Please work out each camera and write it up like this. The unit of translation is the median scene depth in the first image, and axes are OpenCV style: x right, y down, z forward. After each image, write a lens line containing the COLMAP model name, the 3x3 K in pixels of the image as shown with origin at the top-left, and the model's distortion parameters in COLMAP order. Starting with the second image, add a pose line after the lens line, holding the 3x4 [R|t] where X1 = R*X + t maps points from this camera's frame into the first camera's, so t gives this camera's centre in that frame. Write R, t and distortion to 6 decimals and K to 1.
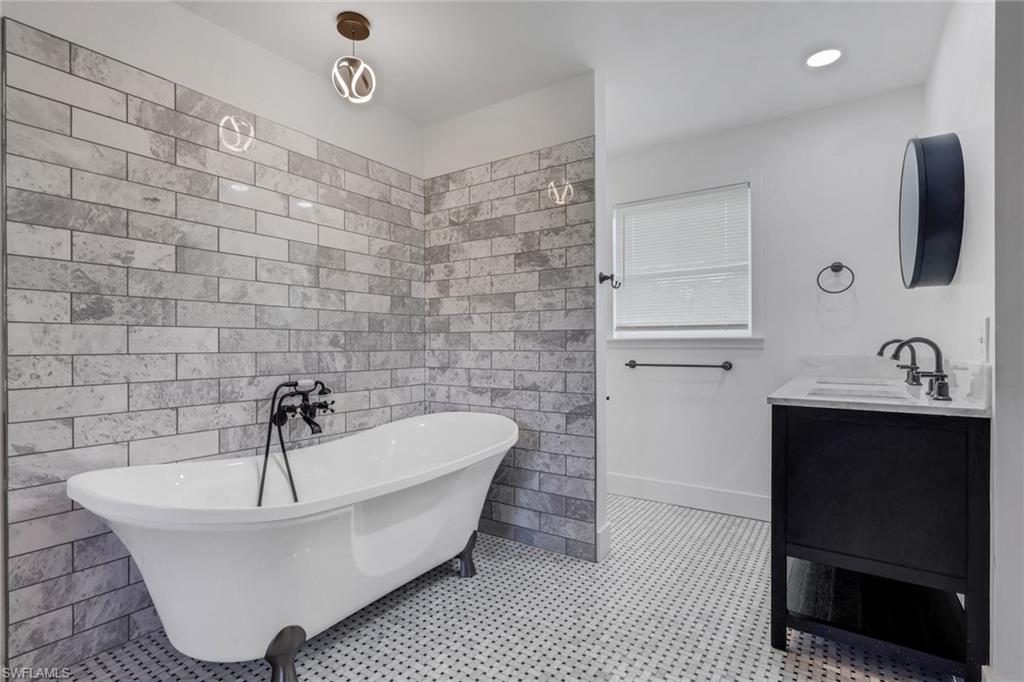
lens RADIAL K [[494.6, 0, 485.8], [0, 494.6, 346.8], [0, 0, 1]] dist [-0.002138, 0.000590]
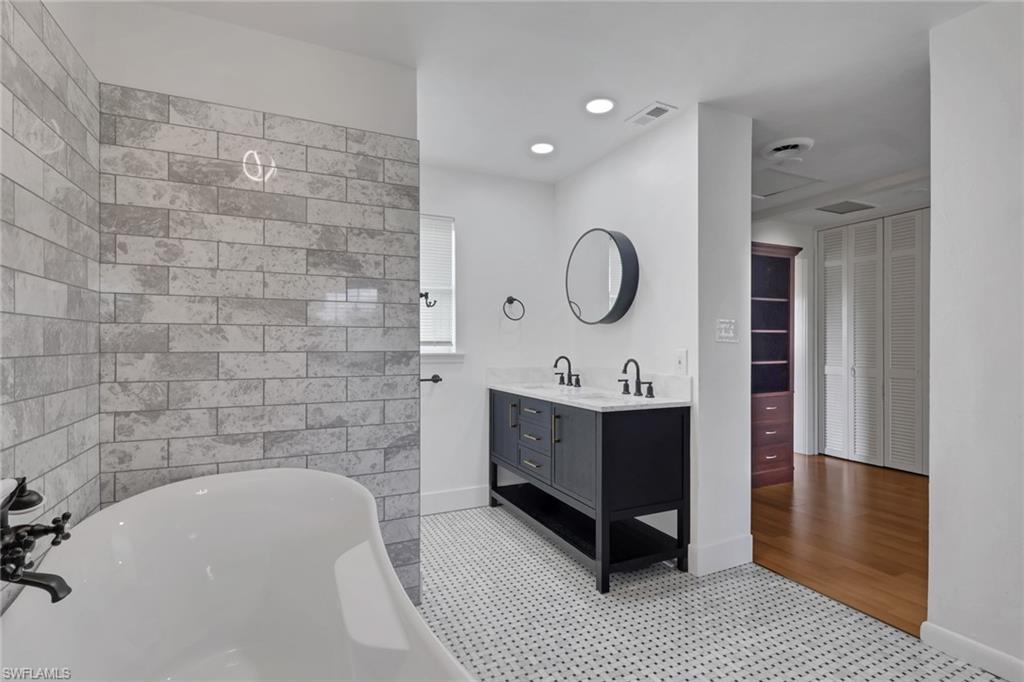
lens RADIAL K [[494.6, 0, 515.4], [0, 494.6, 343.0], [0, 0, 1]] dist [-0.002138, 0.000590]
pose [[0.477903, 0.003123, 0.878407, -0.450928], [0.002230, 0.999986, -0.004769, -0.040647], [-0.878410, 0.004238, 0.477889, 0.361803]]
